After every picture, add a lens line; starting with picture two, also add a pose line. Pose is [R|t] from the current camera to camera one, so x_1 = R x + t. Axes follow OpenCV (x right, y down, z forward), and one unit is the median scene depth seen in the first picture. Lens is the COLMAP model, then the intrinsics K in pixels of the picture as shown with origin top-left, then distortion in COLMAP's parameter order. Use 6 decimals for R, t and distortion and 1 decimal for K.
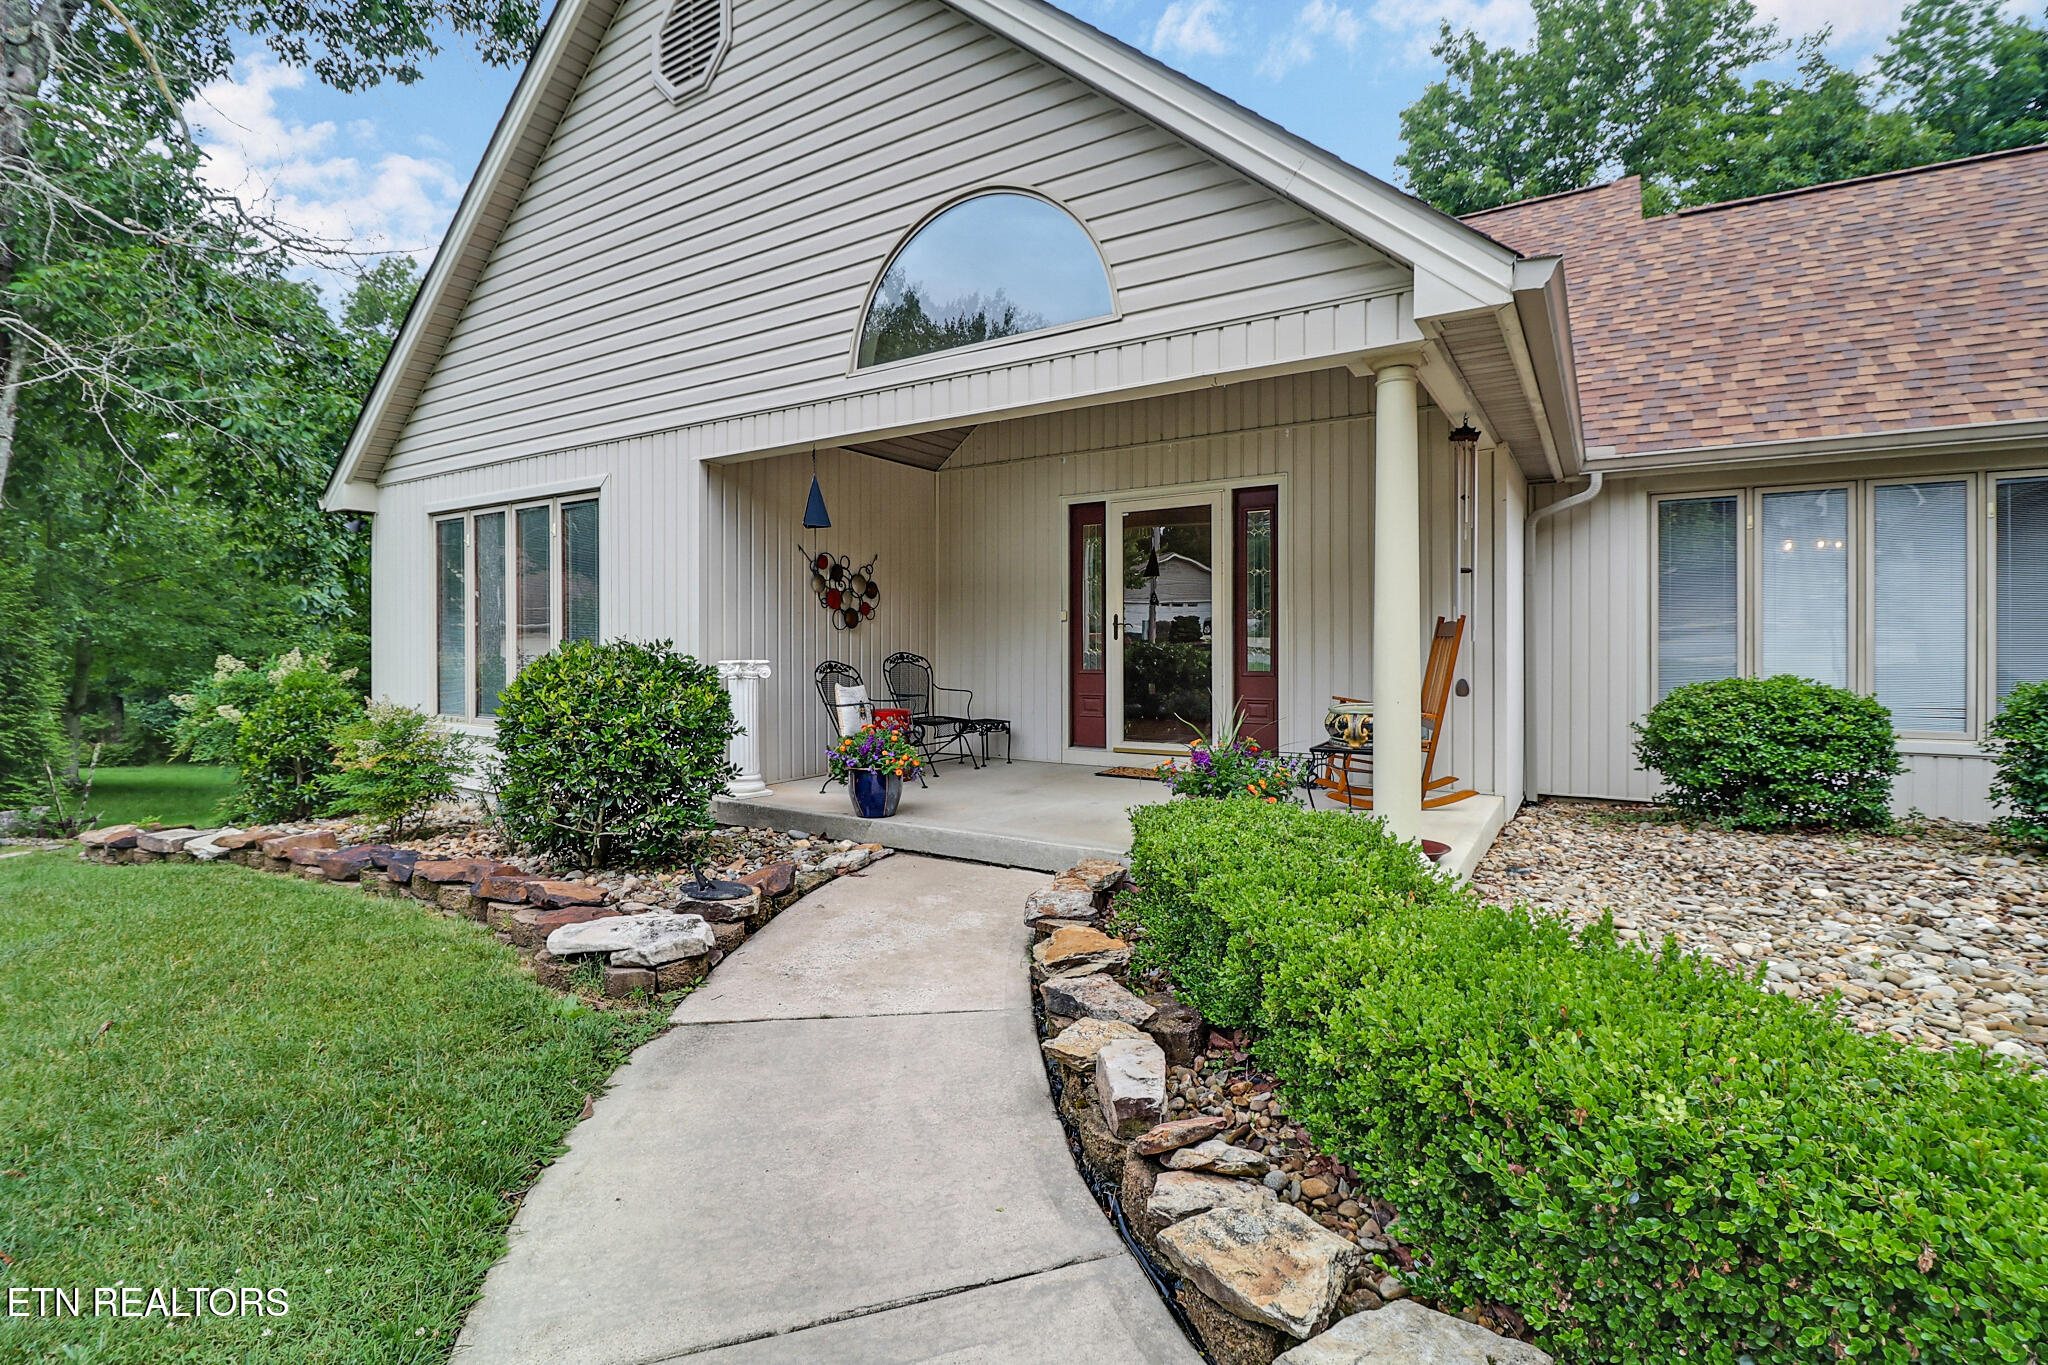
lens RADIAL K [[941.1, 0, 1009.4], [0, 941.1, 651.4], [0, 0, 1]] dist [0.000607, -0.016267]
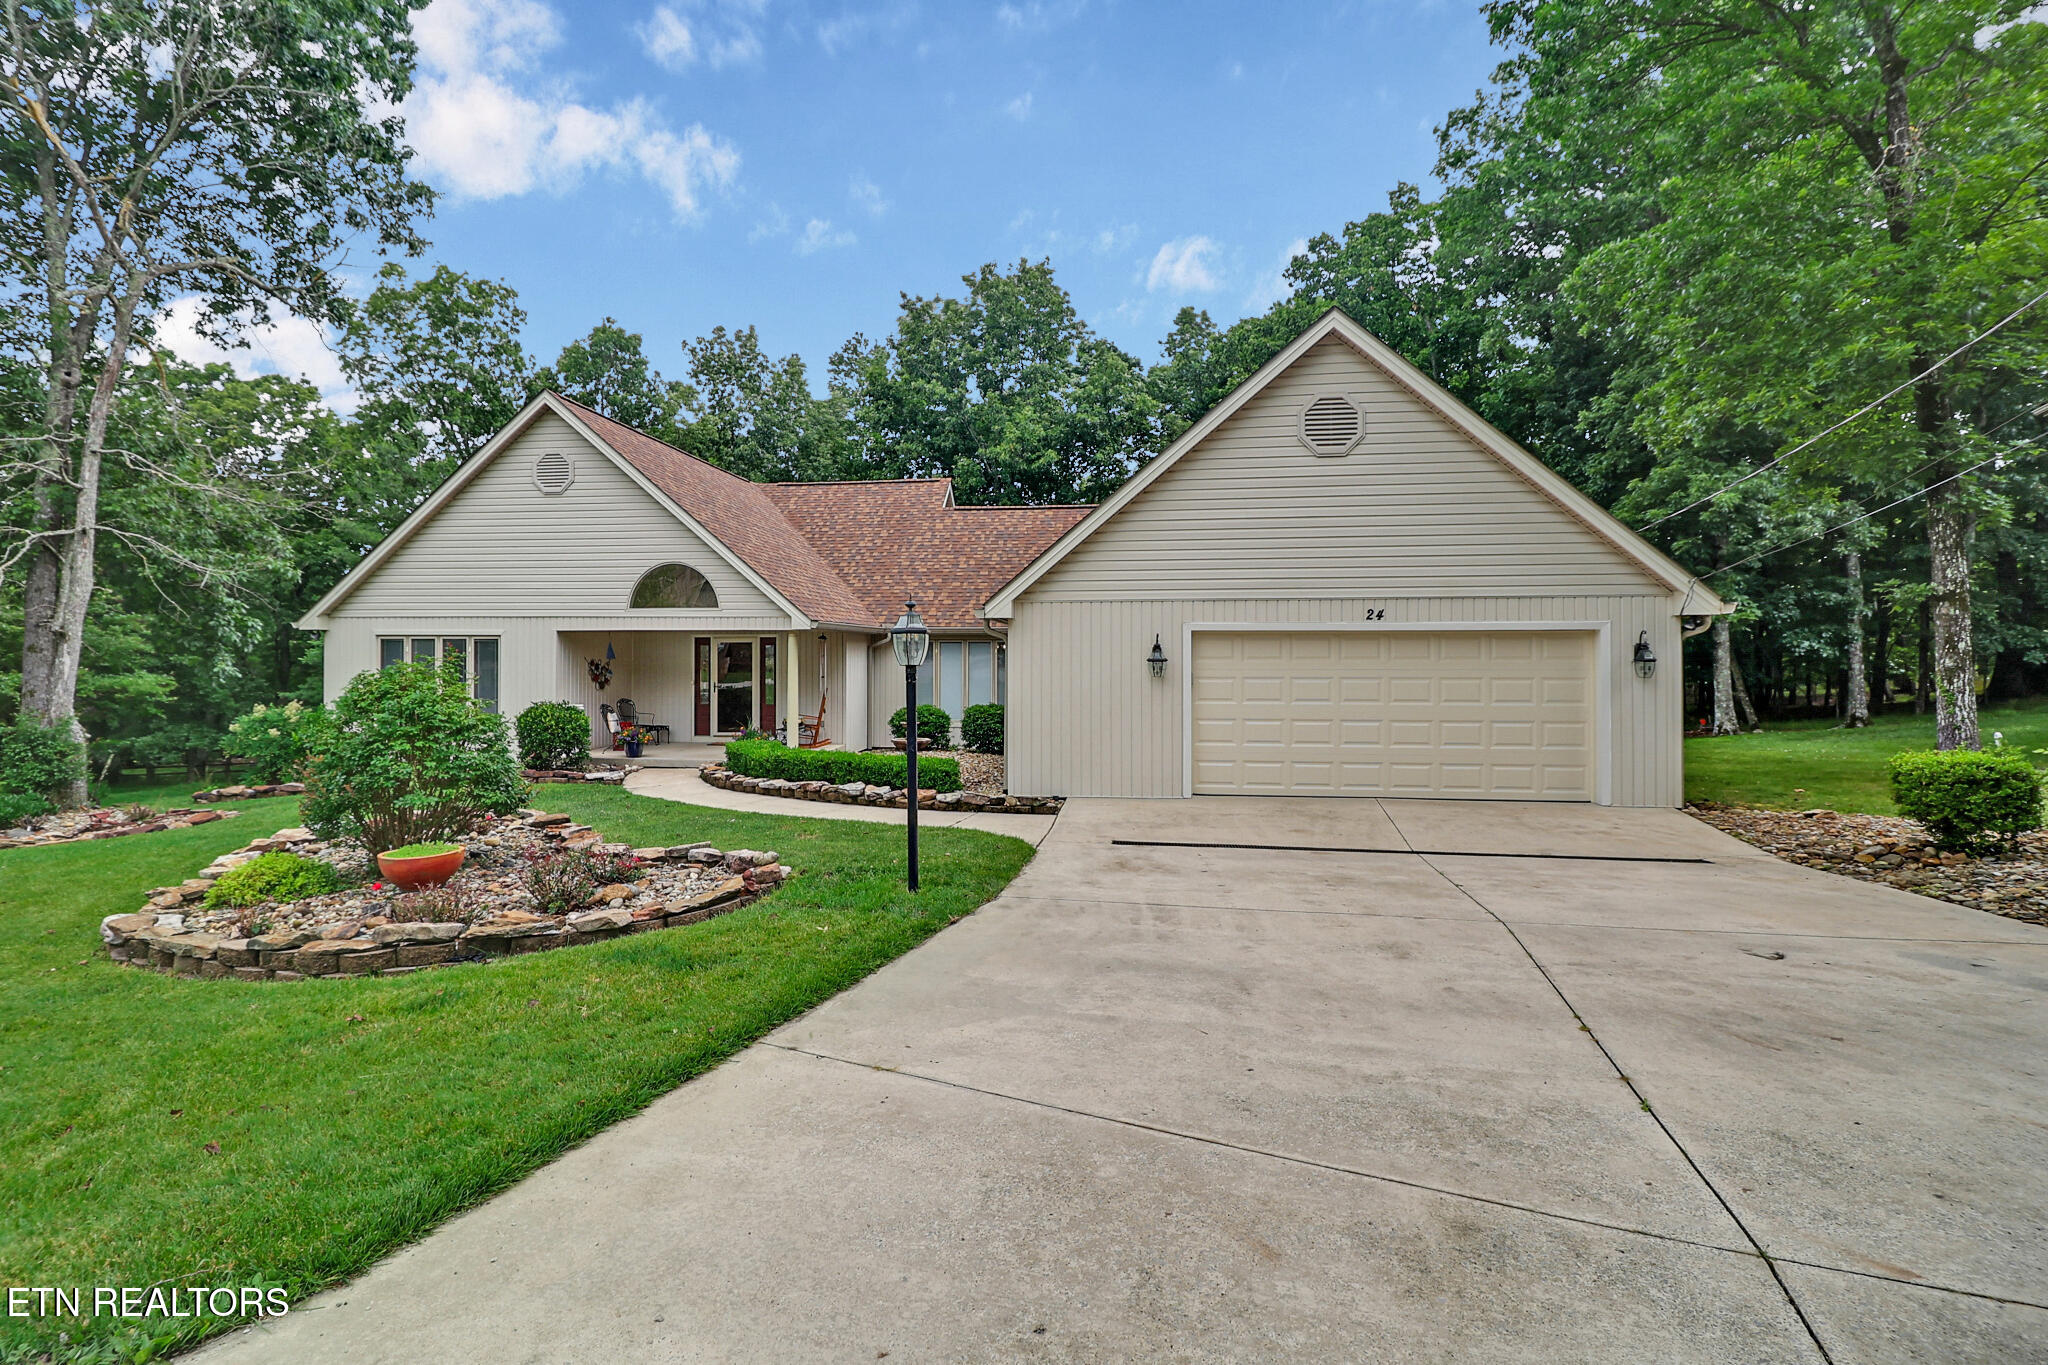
lens RADIAL K [[941.1, 0, 1009.4], [0, 941.1, 651.4], [0, 0, 1]] dist [0.000607, -0.016267]
pose [[0.893048, 0.003930, 0.449944, -0.323444], [0.001903, 0.999920, -0.012510, -0.090330], [-0.449957, 0.012028, 0.892969, -1.638735]]
